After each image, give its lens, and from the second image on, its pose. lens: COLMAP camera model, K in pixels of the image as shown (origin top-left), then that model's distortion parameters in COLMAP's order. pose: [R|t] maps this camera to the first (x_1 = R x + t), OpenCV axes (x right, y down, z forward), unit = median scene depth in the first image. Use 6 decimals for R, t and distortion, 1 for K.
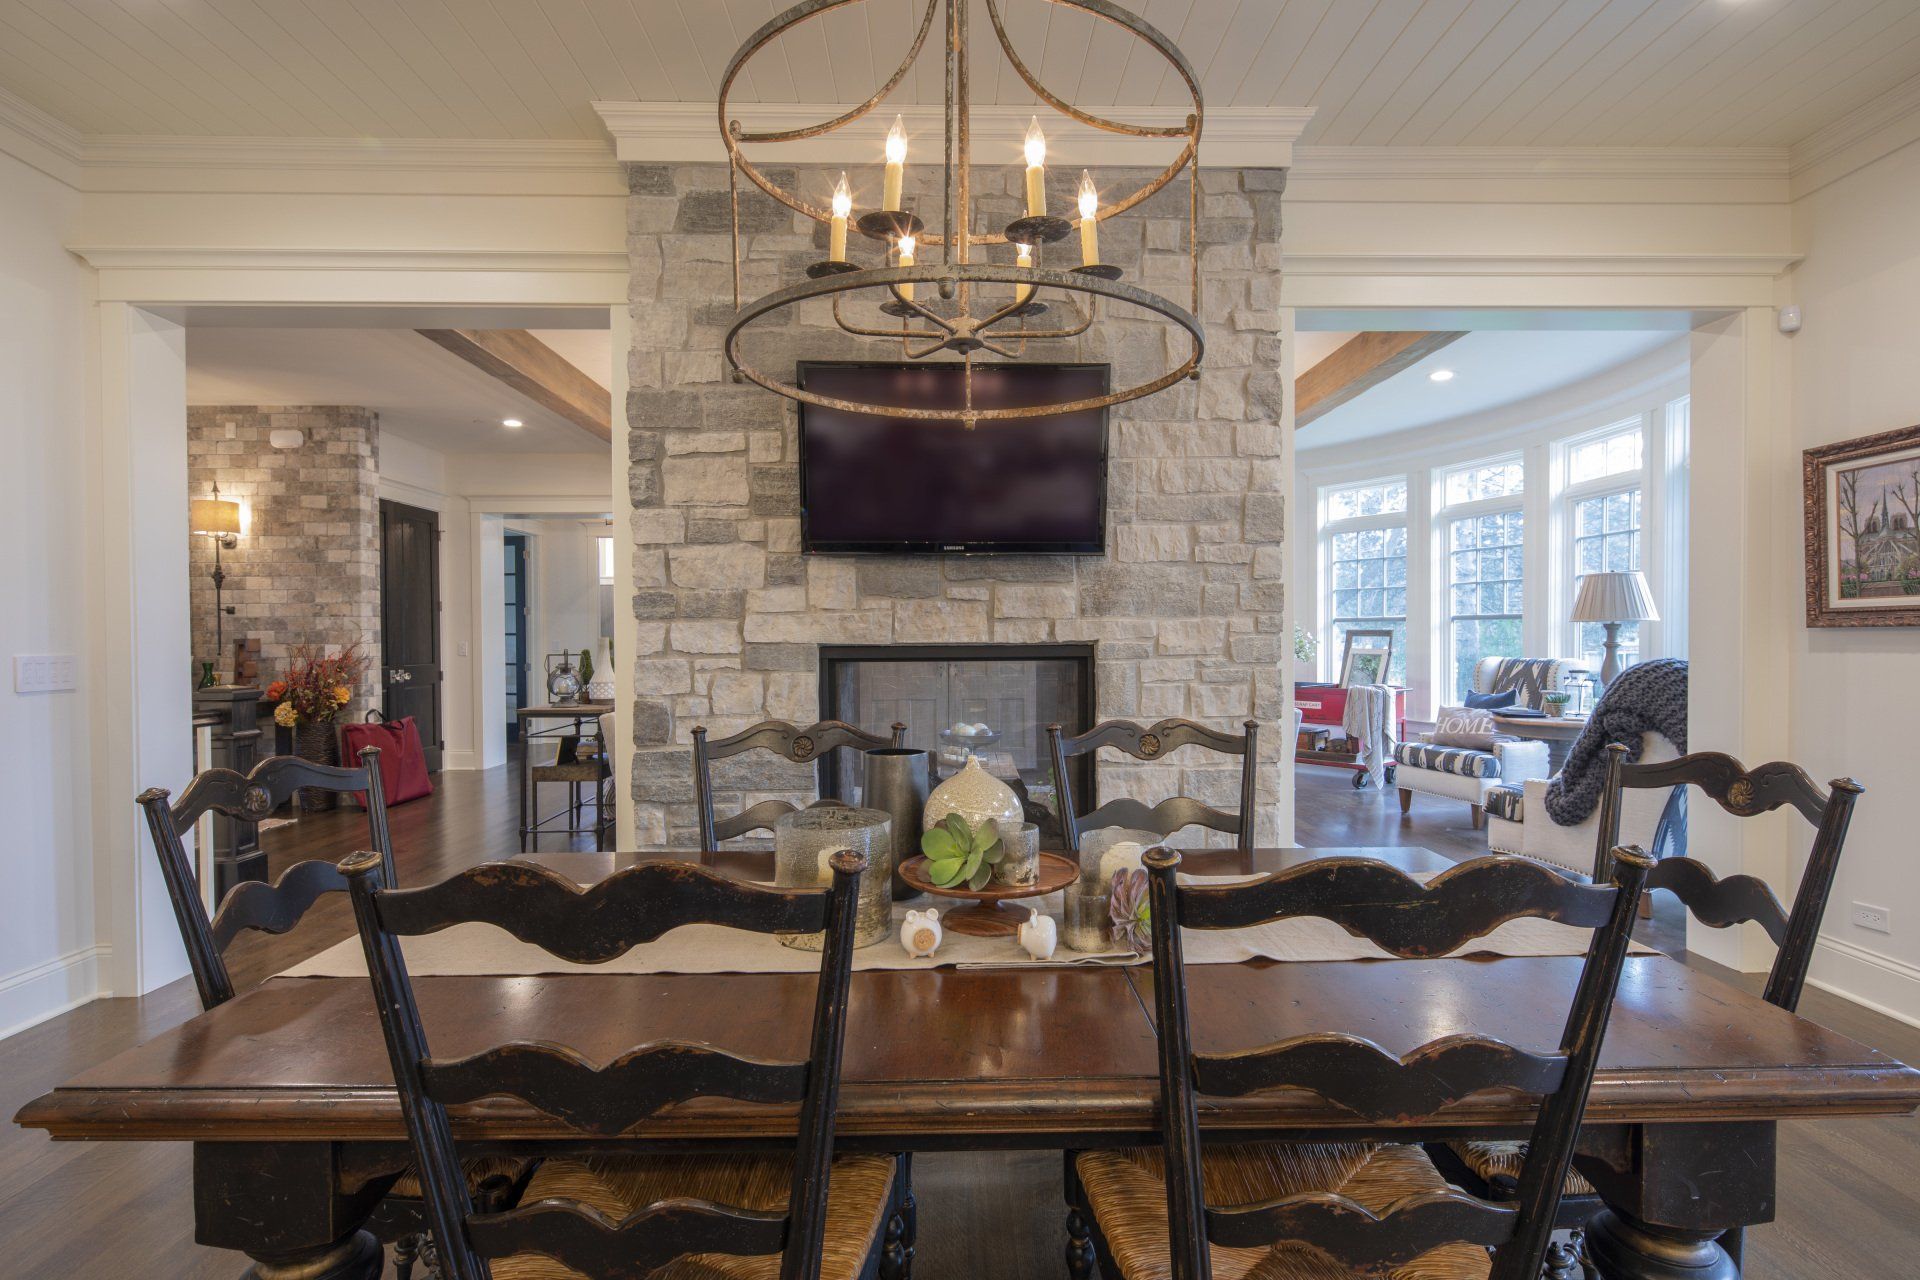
lens RADIAL K [[966.7, 0, 954.0], [0, 966.7, 648.5], [0, 0, 1]] dist [0.003787, -0.003538]
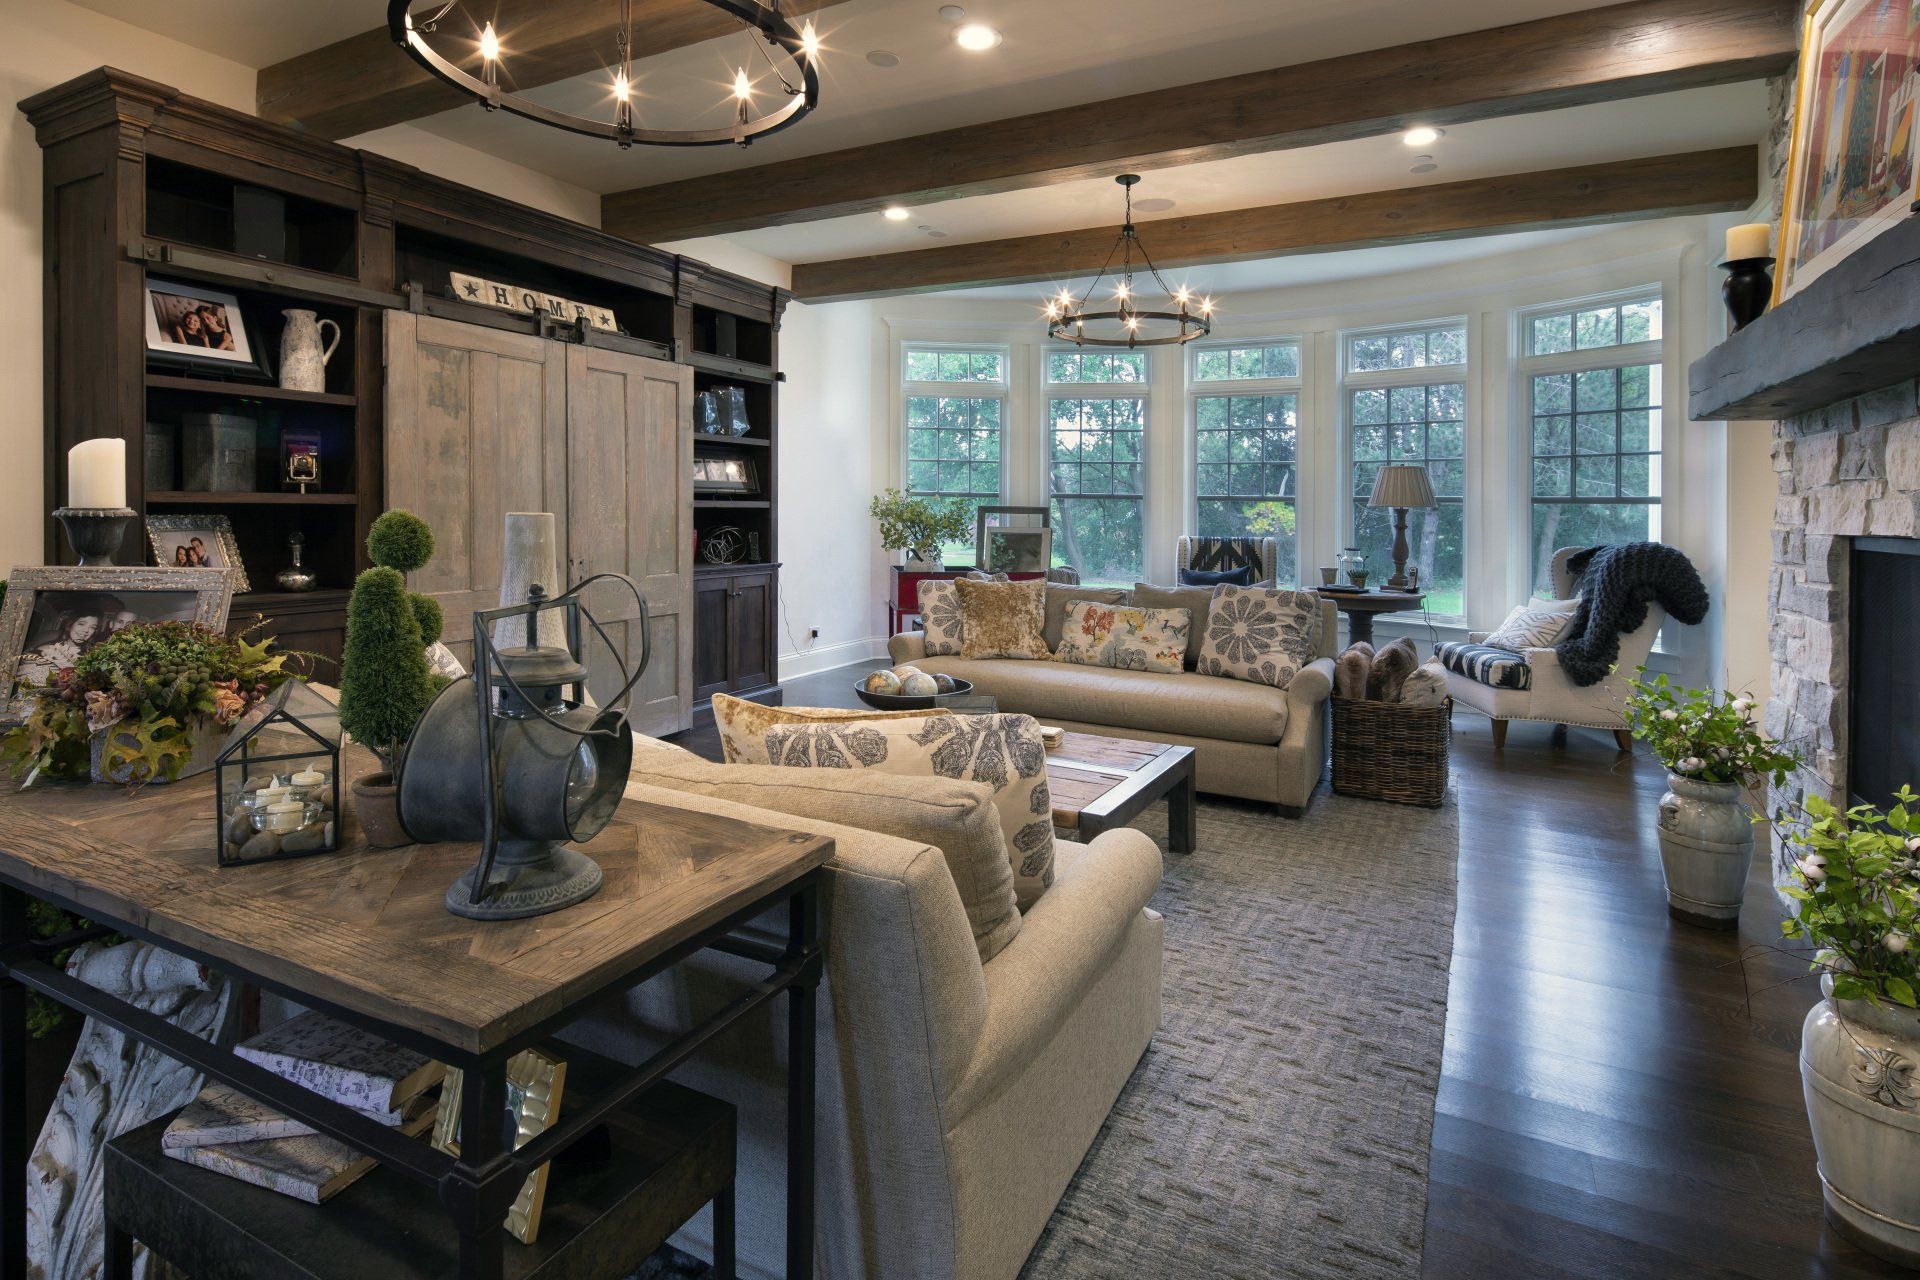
lens RADIAL K [[966.7, 0, 1006.1], [0, 966.7, 526.5], [0, 0, 1]] dist [0.003787, -0.003538]
pose [[0.465342, -0.004485, 0.885119, -0.928812], [-0.003231, 0.999972, 0.006765, -0.016841], [-0.885125, -0.006008, 0.465315, 1.413297]]
